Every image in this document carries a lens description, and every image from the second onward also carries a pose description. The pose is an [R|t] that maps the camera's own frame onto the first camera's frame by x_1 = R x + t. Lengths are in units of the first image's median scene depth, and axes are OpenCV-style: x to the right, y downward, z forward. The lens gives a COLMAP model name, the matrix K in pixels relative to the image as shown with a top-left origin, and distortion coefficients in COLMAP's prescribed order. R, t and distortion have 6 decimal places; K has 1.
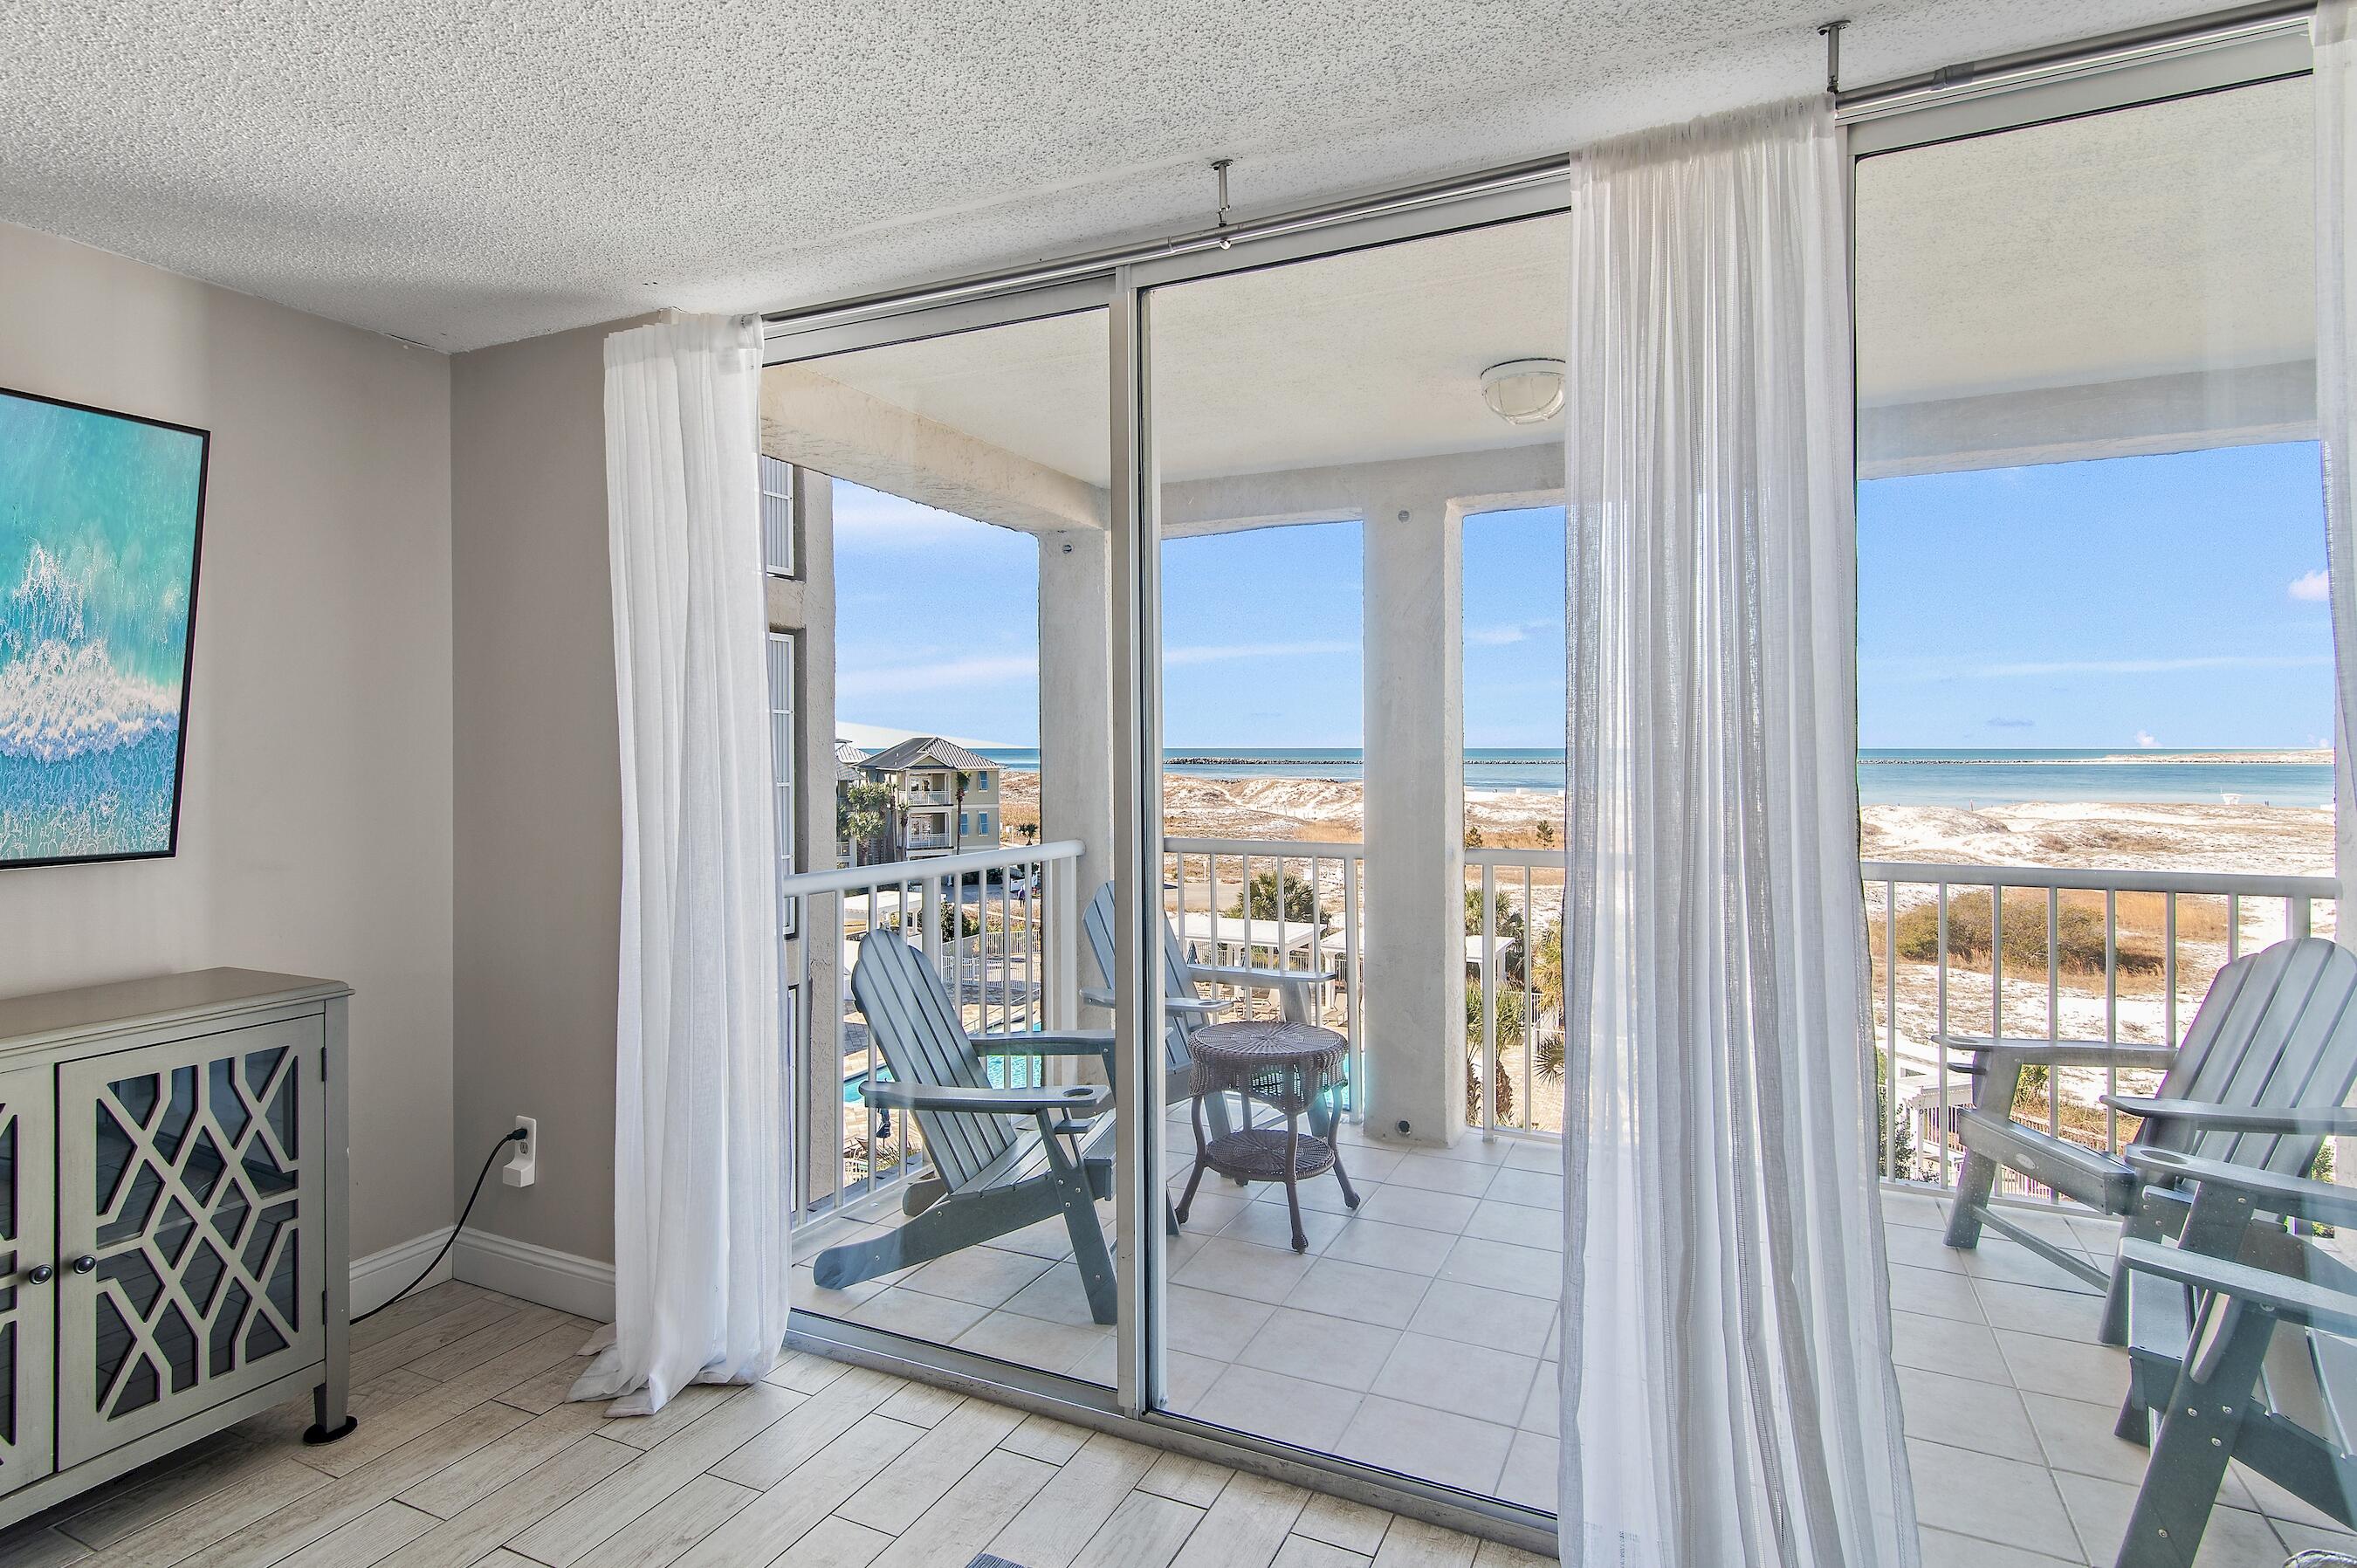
lens RADIAL K [[1184.5, 0, 1175.1], [0, 1184.5, 729.2], [0, 0, 1]] dist [0.012091, -0.000299]
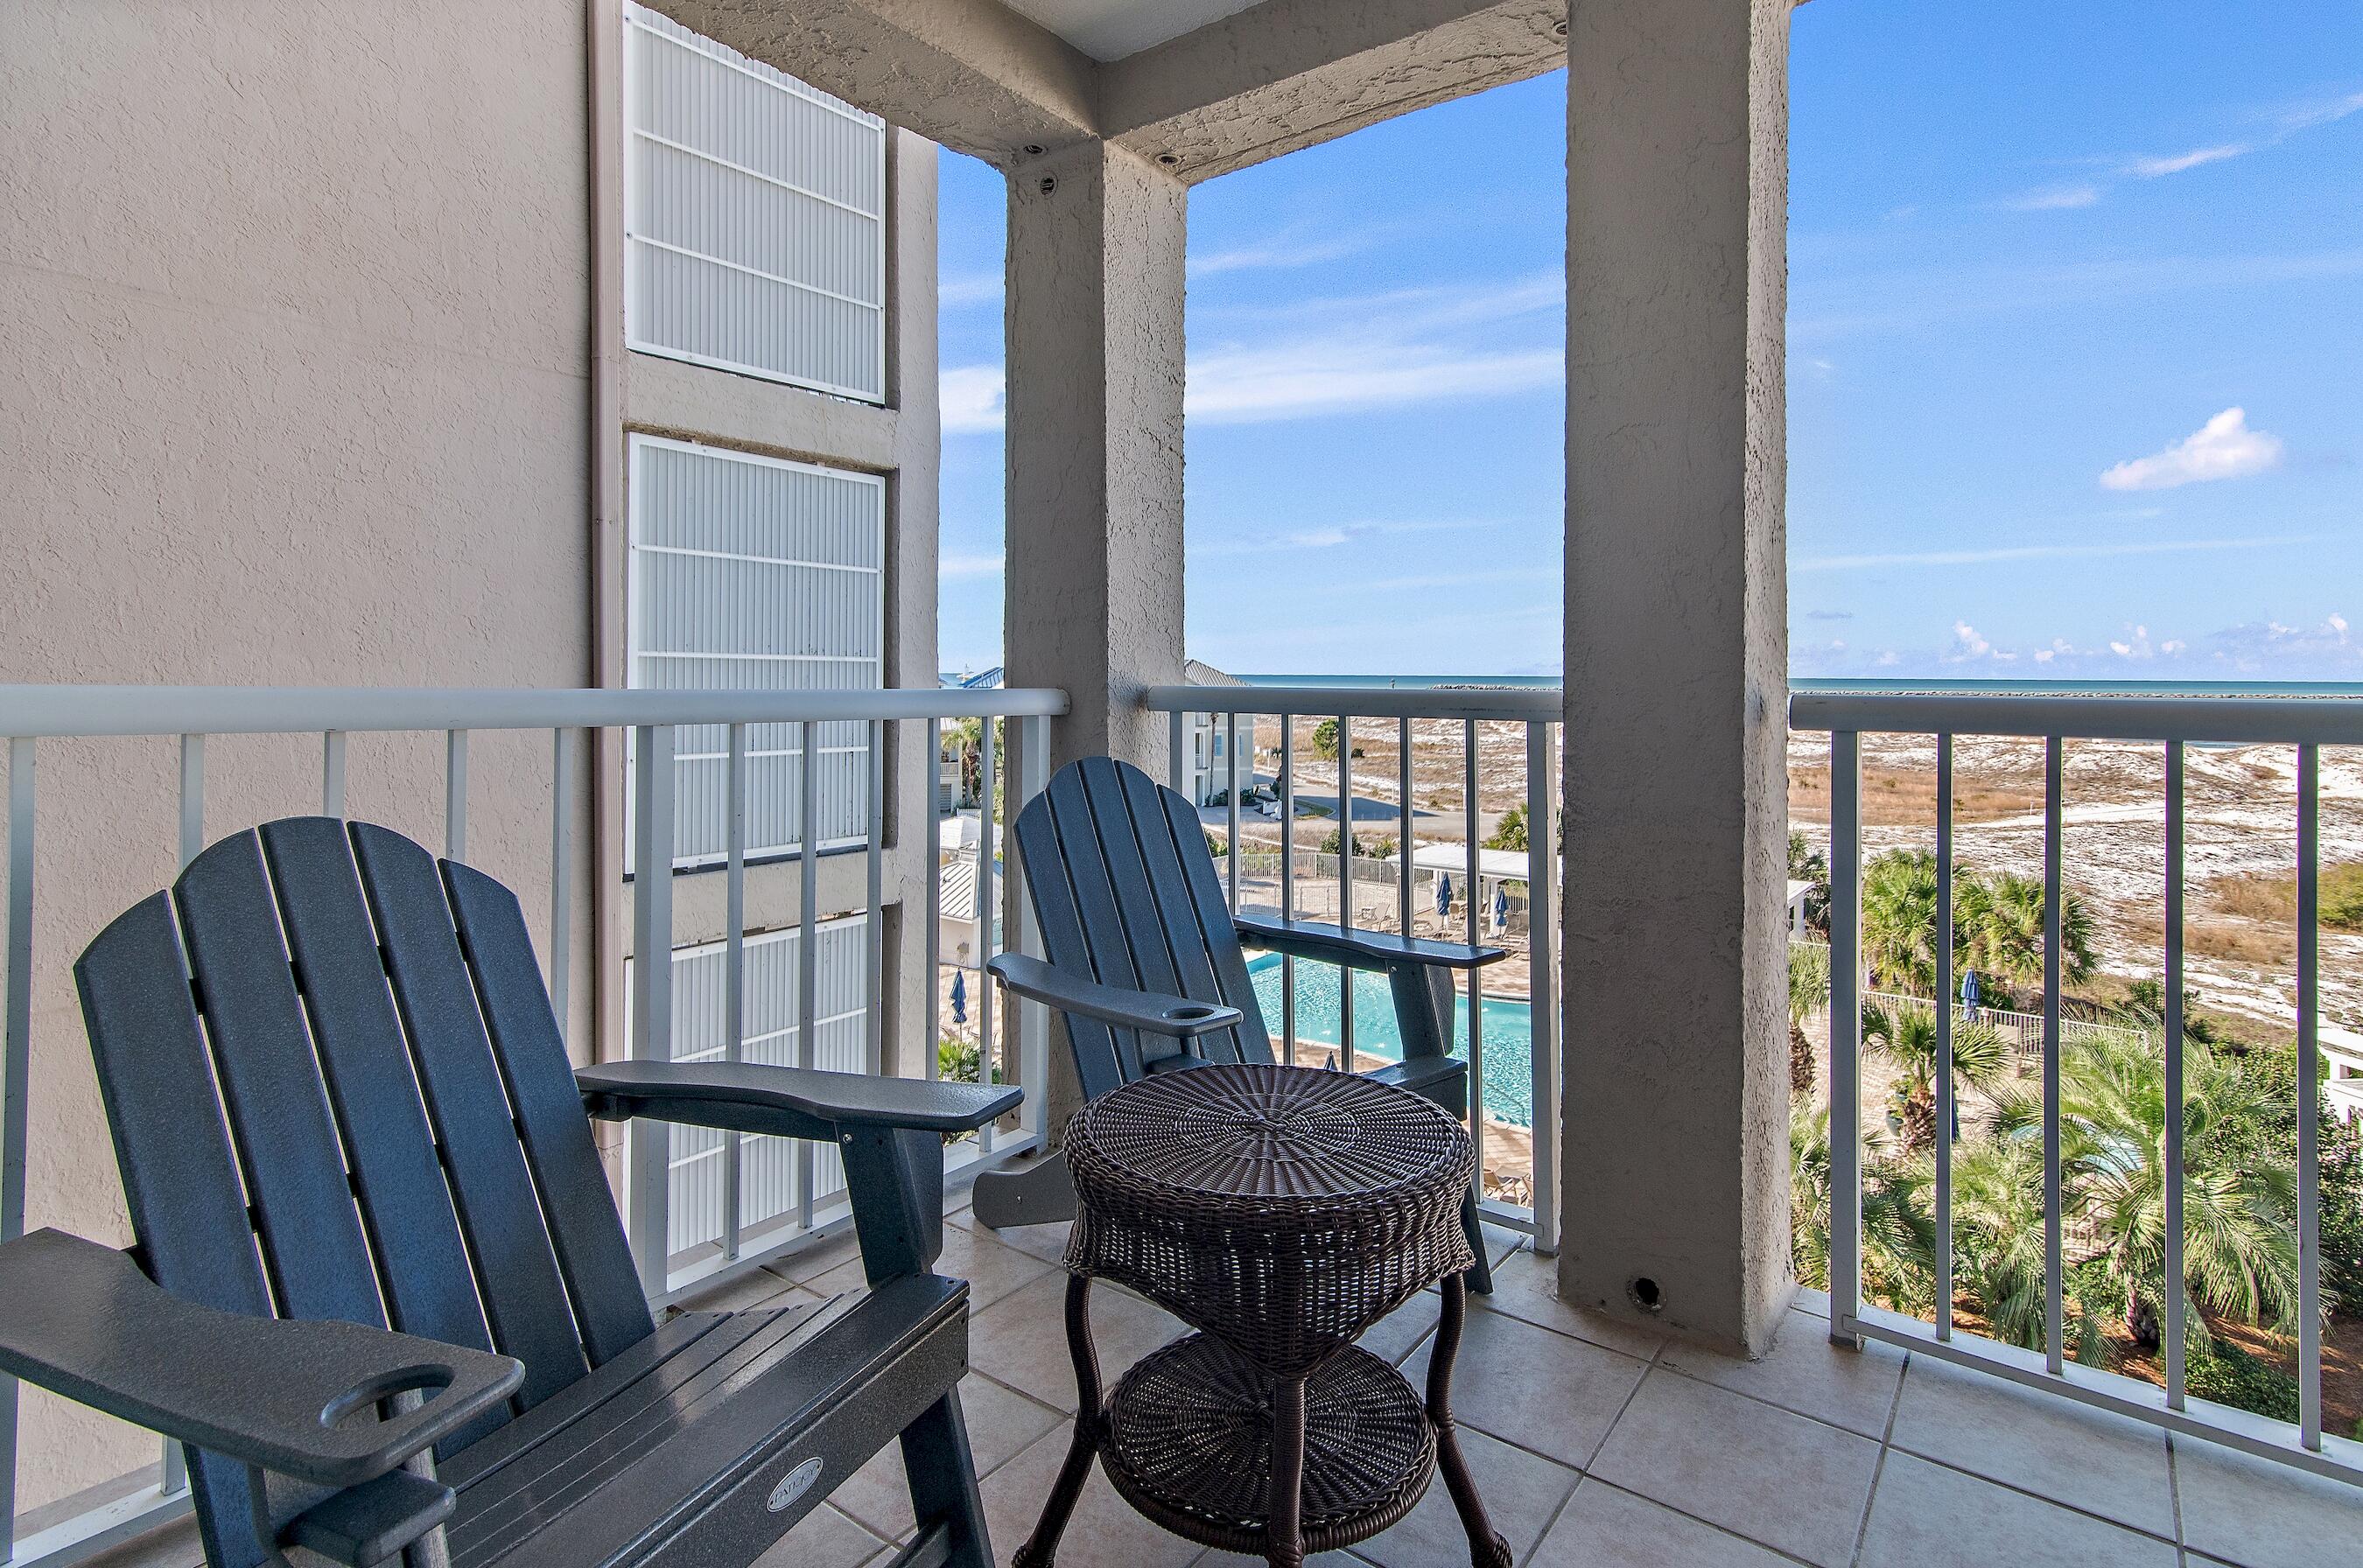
lens RADIAL K [[1184.8, 0, 1227.2], [0, 1184.8, 665.5], [0, 0, 1]] dist [0.016731, 0.000070]
pose [[0.984208, 0.006524, -0.176898, 0.103593], [-0.005058, 0.999949, 0.008737, 0.080464], [0.176946, -0.007704, 0.984190, 0.474479]]
